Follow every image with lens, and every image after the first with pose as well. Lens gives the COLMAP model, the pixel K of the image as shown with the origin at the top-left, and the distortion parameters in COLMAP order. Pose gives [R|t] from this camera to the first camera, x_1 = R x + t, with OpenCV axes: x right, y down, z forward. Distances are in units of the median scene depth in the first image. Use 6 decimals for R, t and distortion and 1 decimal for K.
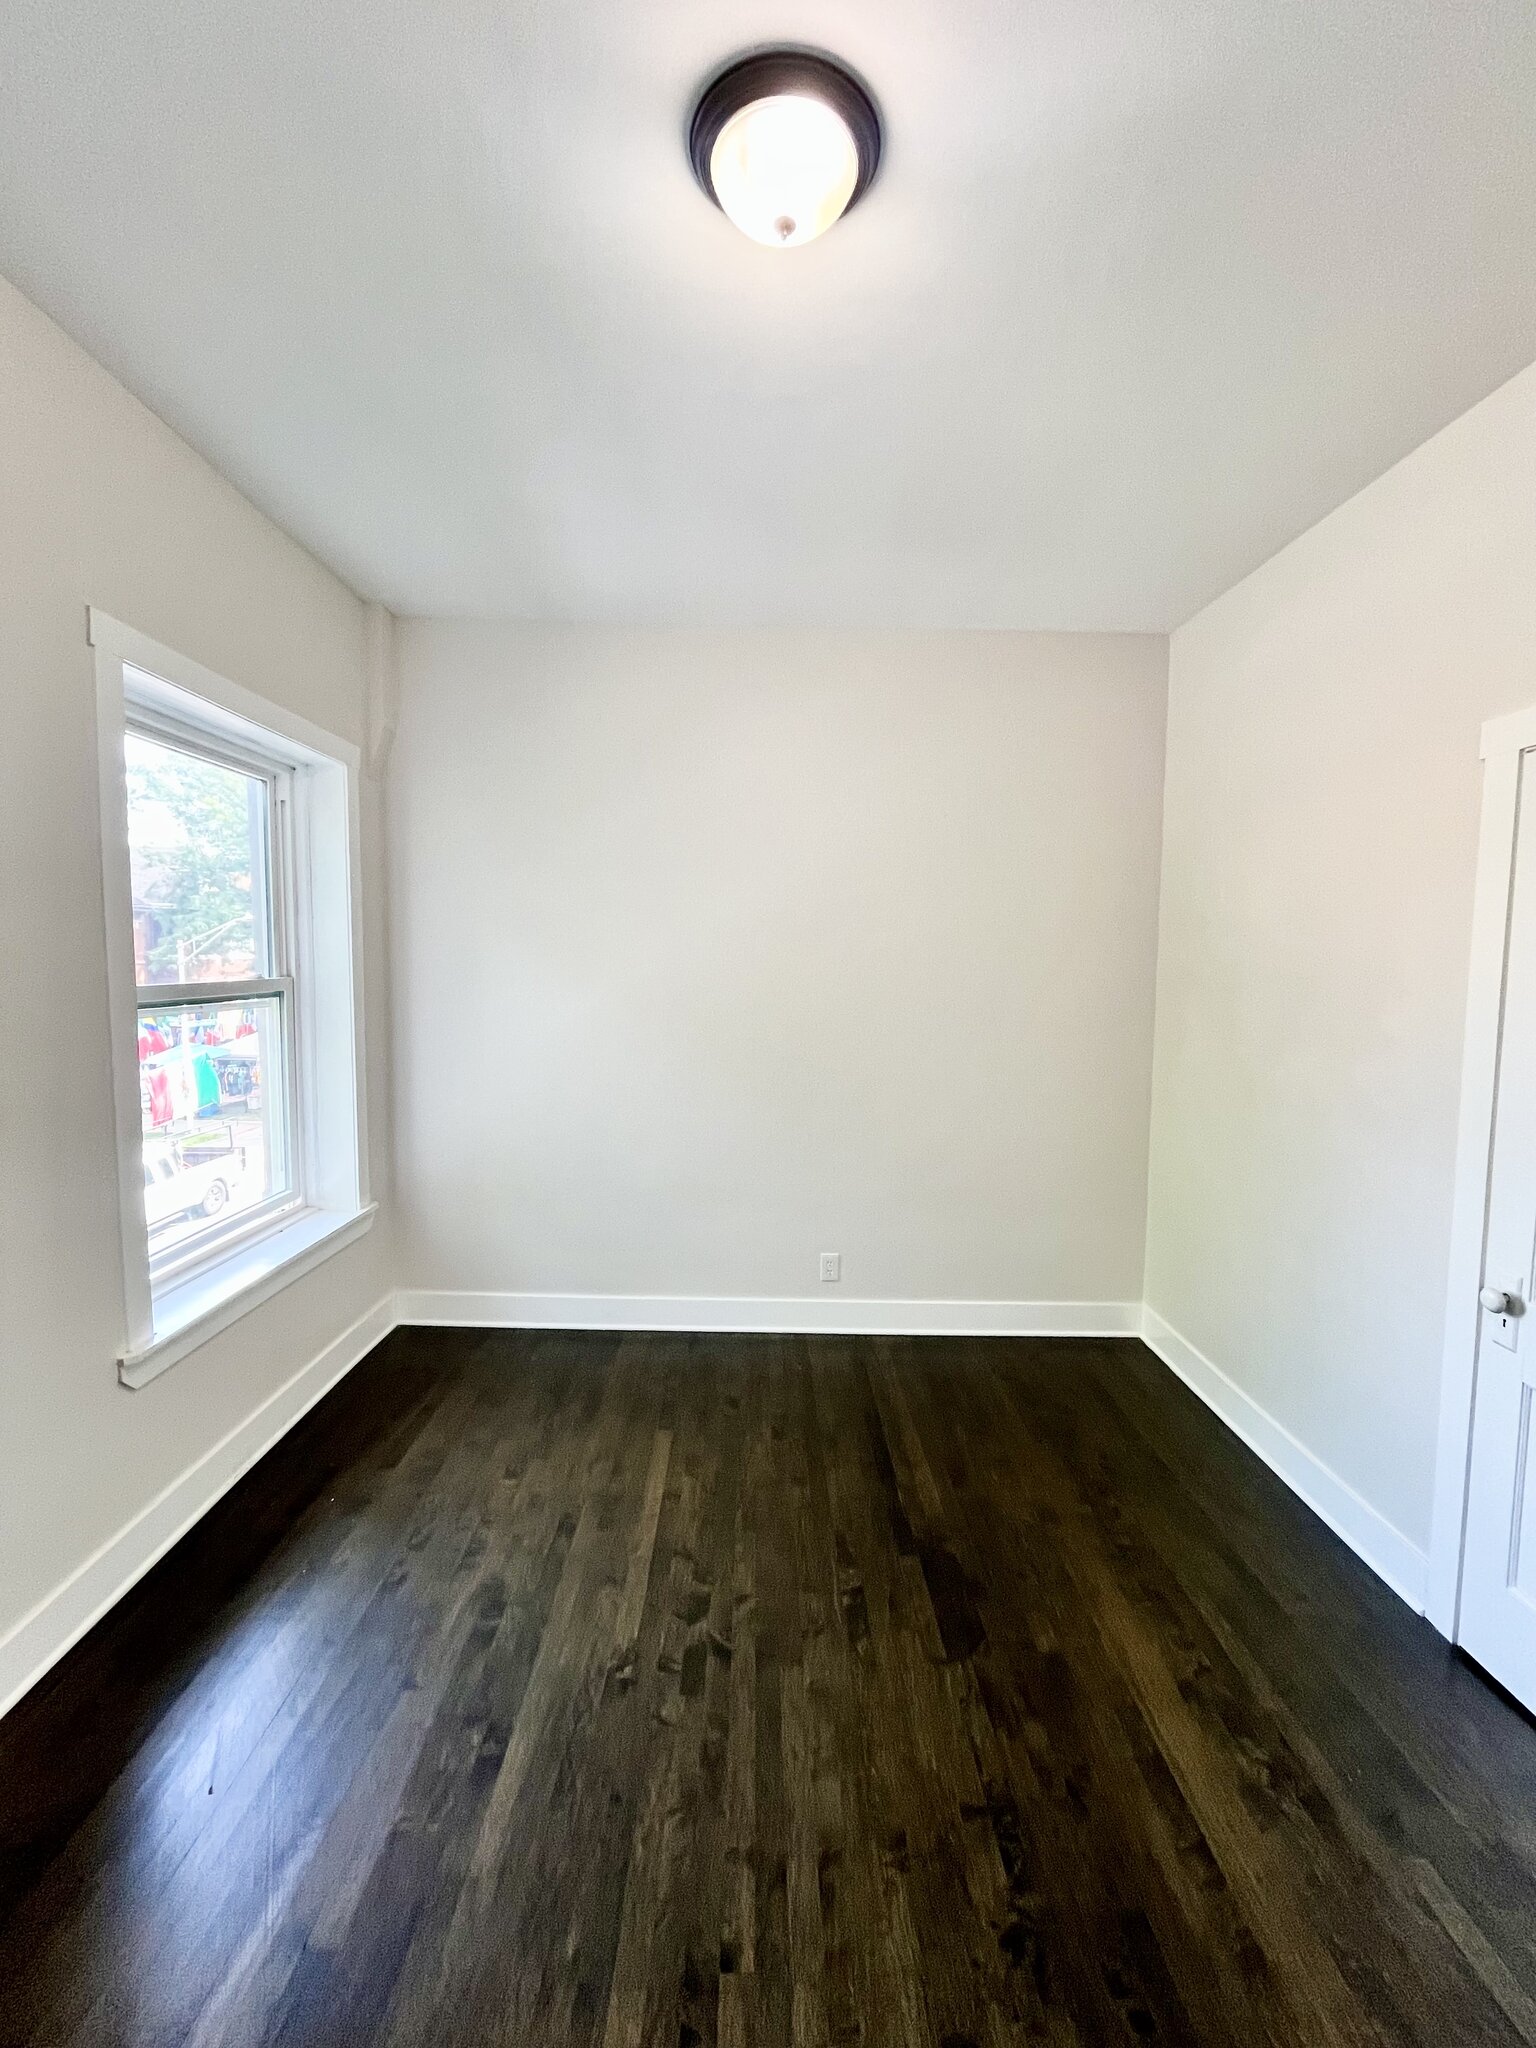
lens RADIAL K [[842.8, 0, 772.6], [0, 842.8, 1020.5], [0, 0, 1]] dist [-0.001465, 0.000170]
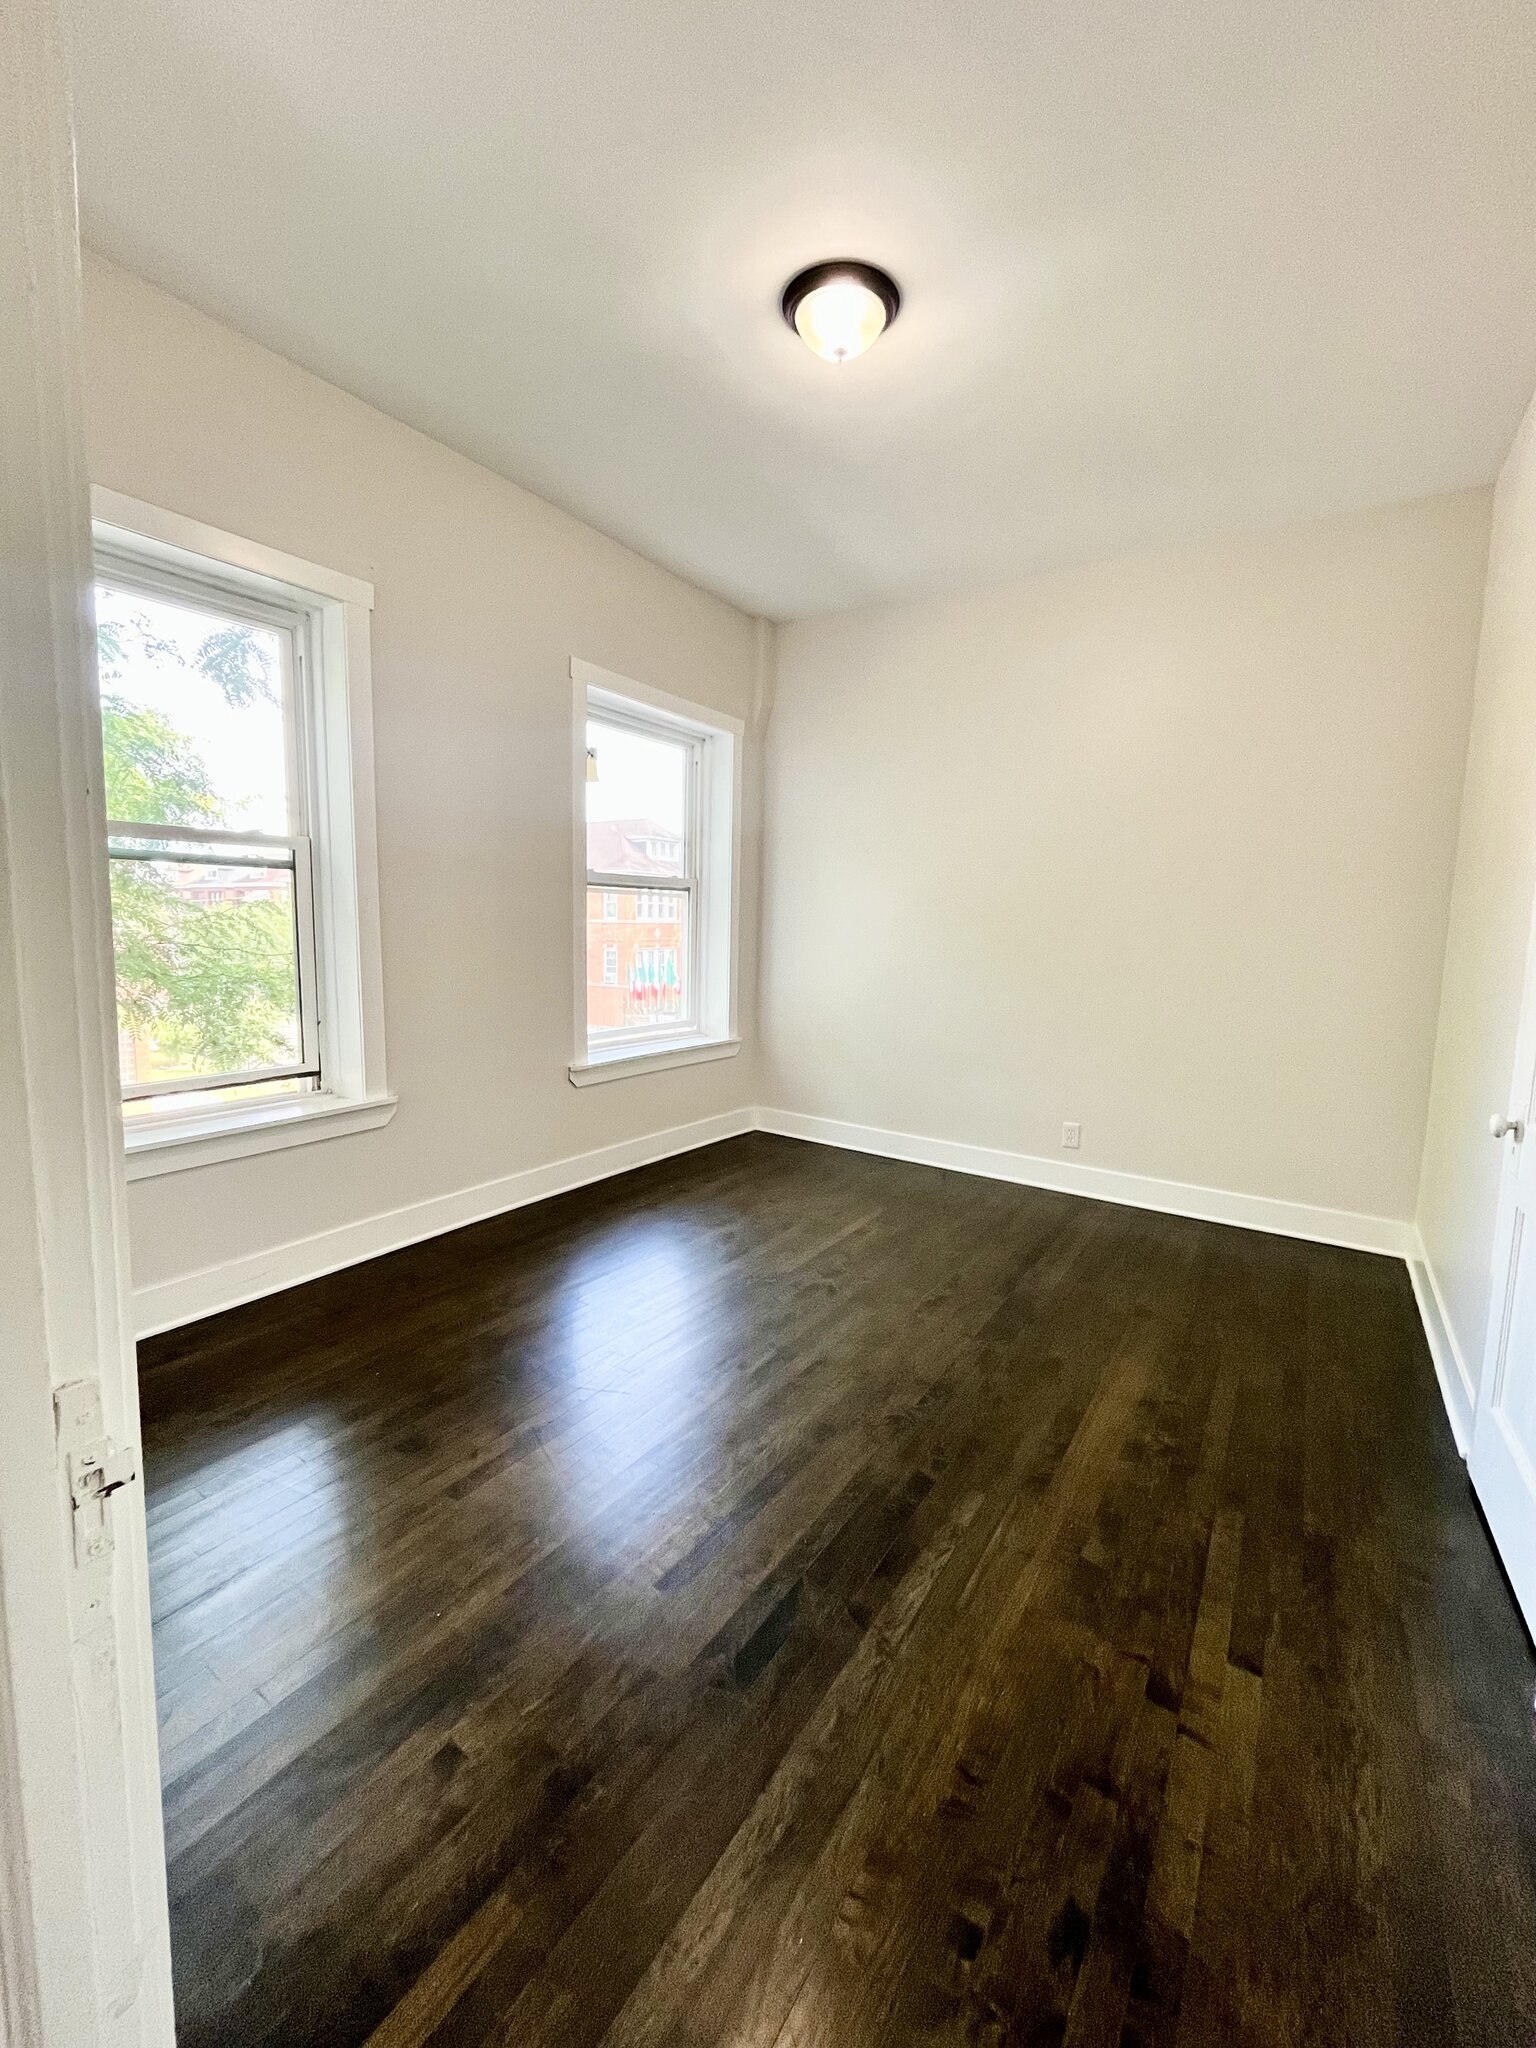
lens RADIAL K [[836.7, 0, 771.5], [0, 836.7, 1022.6], [0, 0, 1]] dist [-0.001775, 0.000107]
pose [[0.832486, 0.075852, -0.548829, 0.587586], [-0.056081, 0.997033, 0.052731, 0.179517], [0.551201, -0.013119, 0.834270, -0.284888]]
